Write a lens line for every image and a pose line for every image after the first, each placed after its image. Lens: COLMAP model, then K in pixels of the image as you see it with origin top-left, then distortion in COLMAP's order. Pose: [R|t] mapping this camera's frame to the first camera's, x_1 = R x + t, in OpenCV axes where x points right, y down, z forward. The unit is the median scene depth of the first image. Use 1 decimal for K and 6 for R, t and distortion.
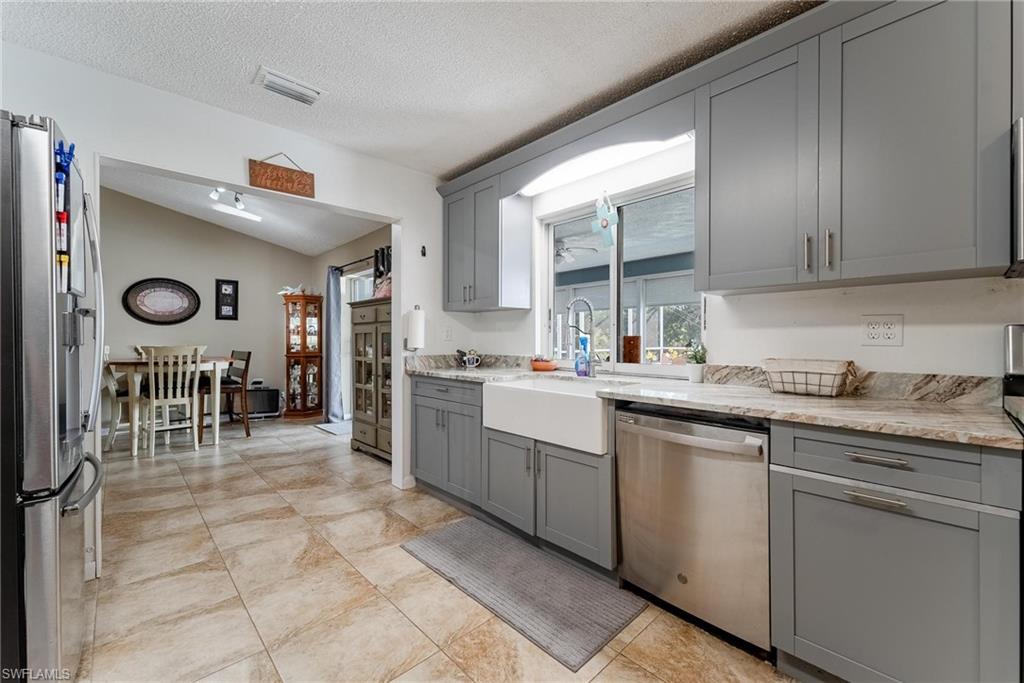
lens RADIAL K [[410.5, 0, 511.0], [0, 410.5, 340.1], [0, 0, 1]] dist [0.006352, -0.000017]
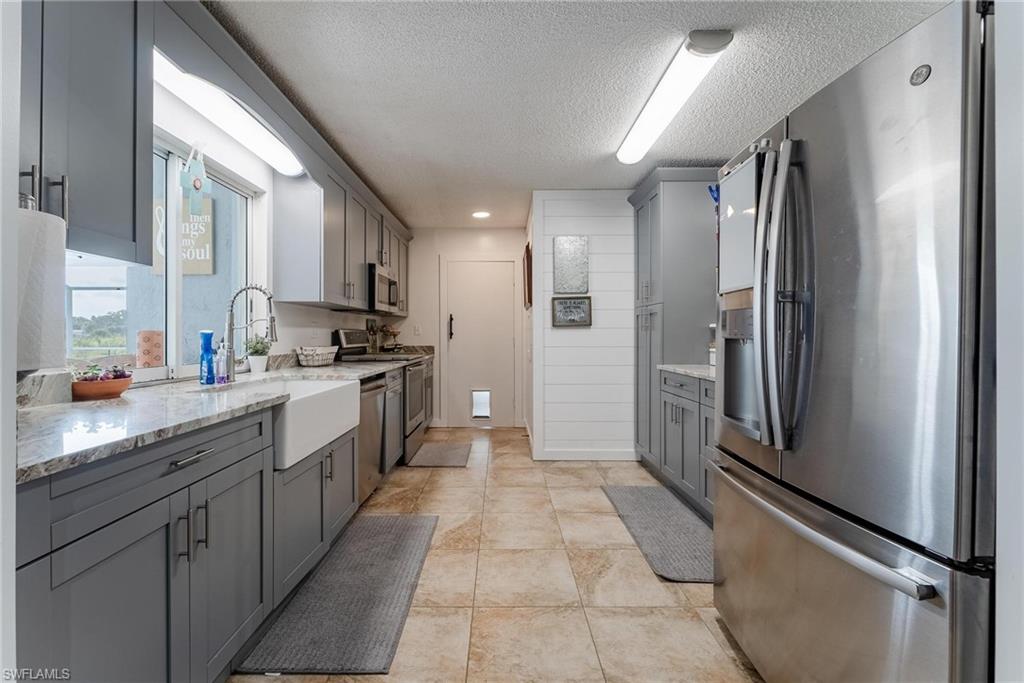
lens RADIAL K [[410.5, 0, 508.6], [0, 410.5, 336.2], [0, 0, 1]] dist [0.006352, -0.000017]
pose [[-0.736325, -0.000053, 0.676628, -0.901548], [0.003915, 0.999983, 0.004339, -0.000188], [-0.676616, 0.005844, -0.736313, 1.467087]]
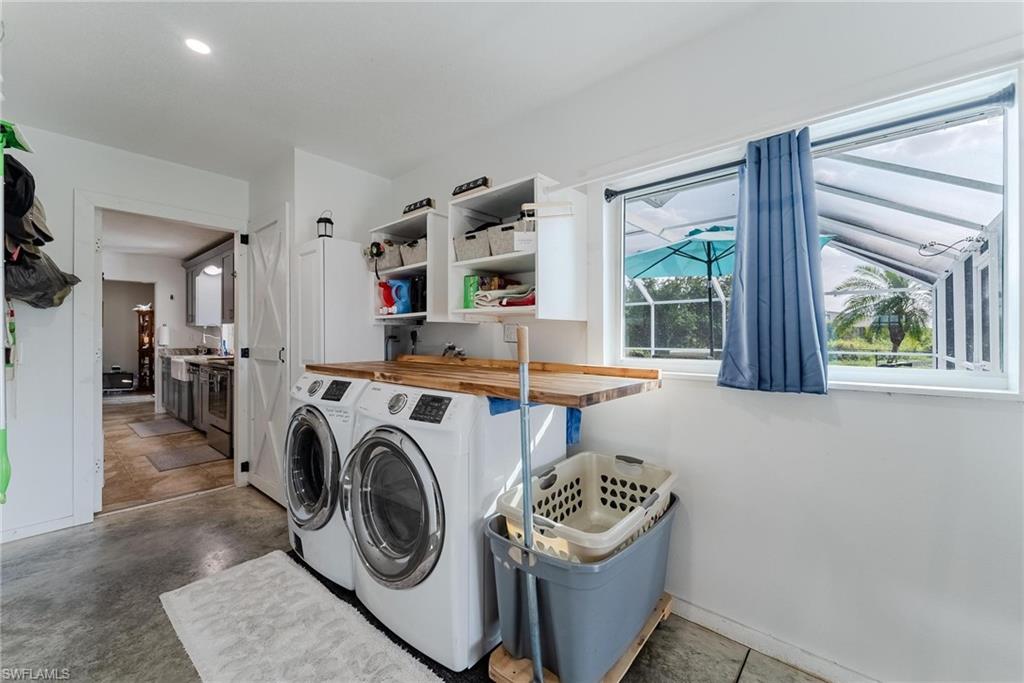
lens RADIAL K [[410.5, 0, 512.3], [0, 410.5, 339.2], [0, 0, 1]] dist [0.006352, -0.000017]
pose [[0.996388, 0.000934, 0.084917, 1.584843], [-0.000783, 0.999998, -0.001817, -0.007094], [-0.084918, 0.001744, 0.996386, -1.435286]]
